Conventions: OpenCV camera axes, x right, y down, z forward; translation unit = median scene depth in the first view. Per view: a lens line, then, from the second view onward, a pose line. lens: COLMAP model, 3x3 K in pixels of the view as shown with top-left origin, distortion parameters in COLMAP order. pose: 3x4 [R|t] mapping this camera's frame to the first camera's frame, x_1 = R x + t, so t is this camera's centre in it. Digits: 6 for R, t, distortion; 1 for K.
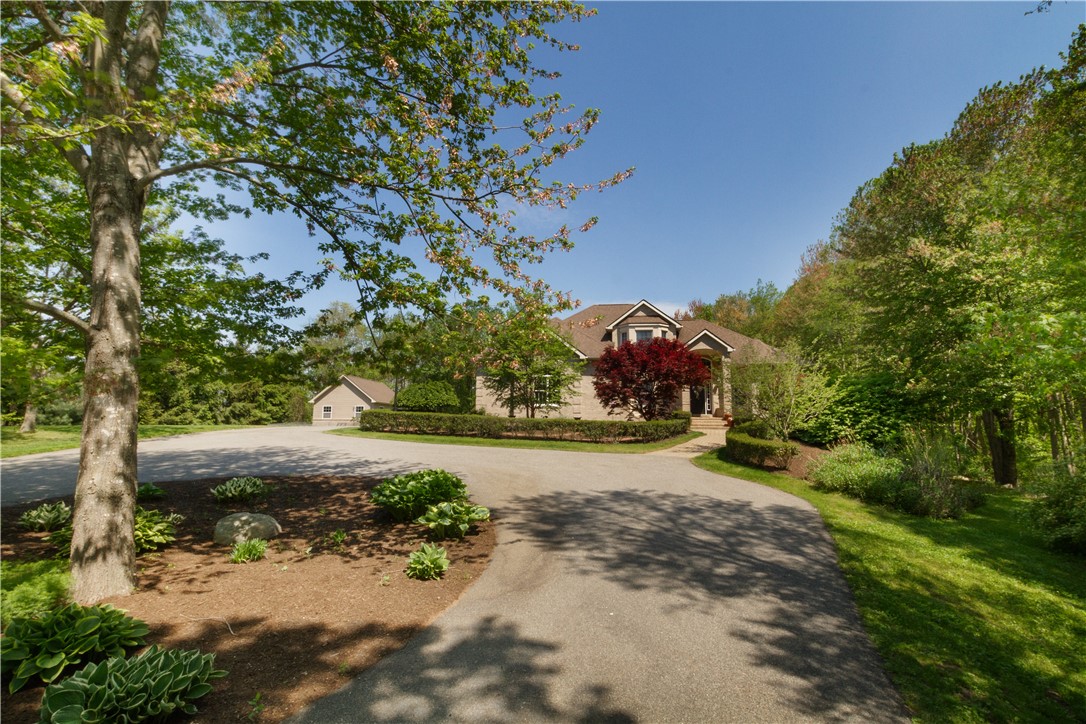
lens RADIAL K [[525.0, 0, 540.9], [0, 525.0, 363.0], [0, 0, 1]] dist [-0.002202, -0.000243]
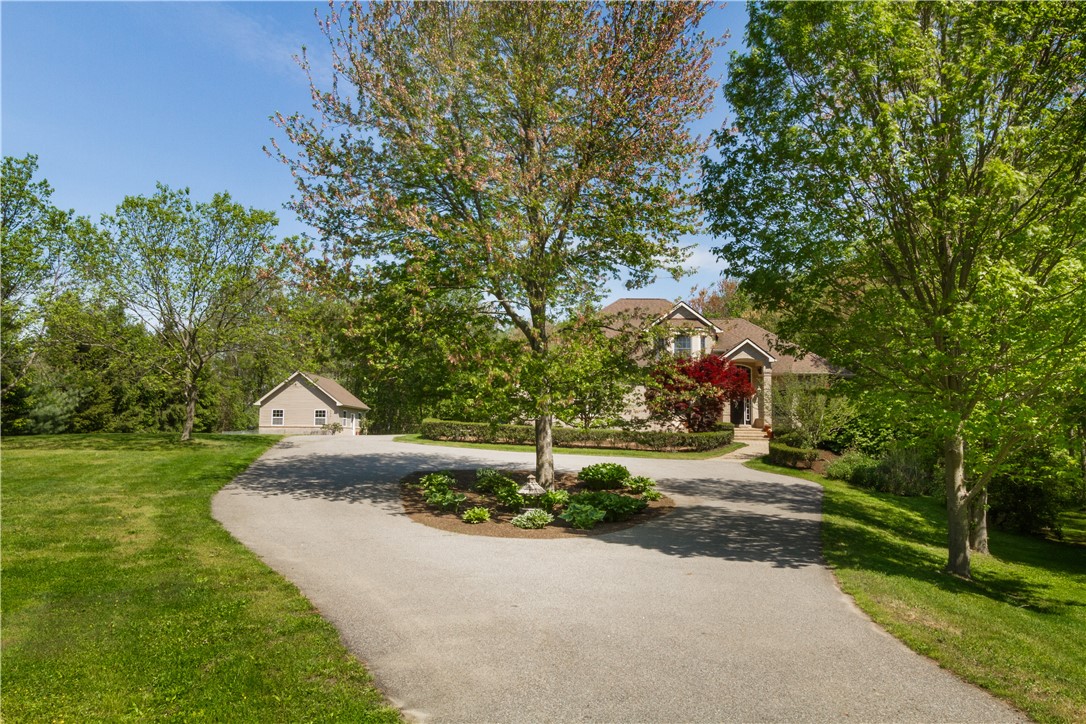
lens RADIAL K [[812.2, 0, 544.0], [0, 812.2, 361.7], [0, 0, 1]] dist [-0.006594, -0.000695]
pose [[0.996738, 0.012758, 0.079693, -0.277821], [-0.015127, 0.999459, 0.029191, -0.089559], [-0.079278, -0.030301, 0.996392, -0.720840]]
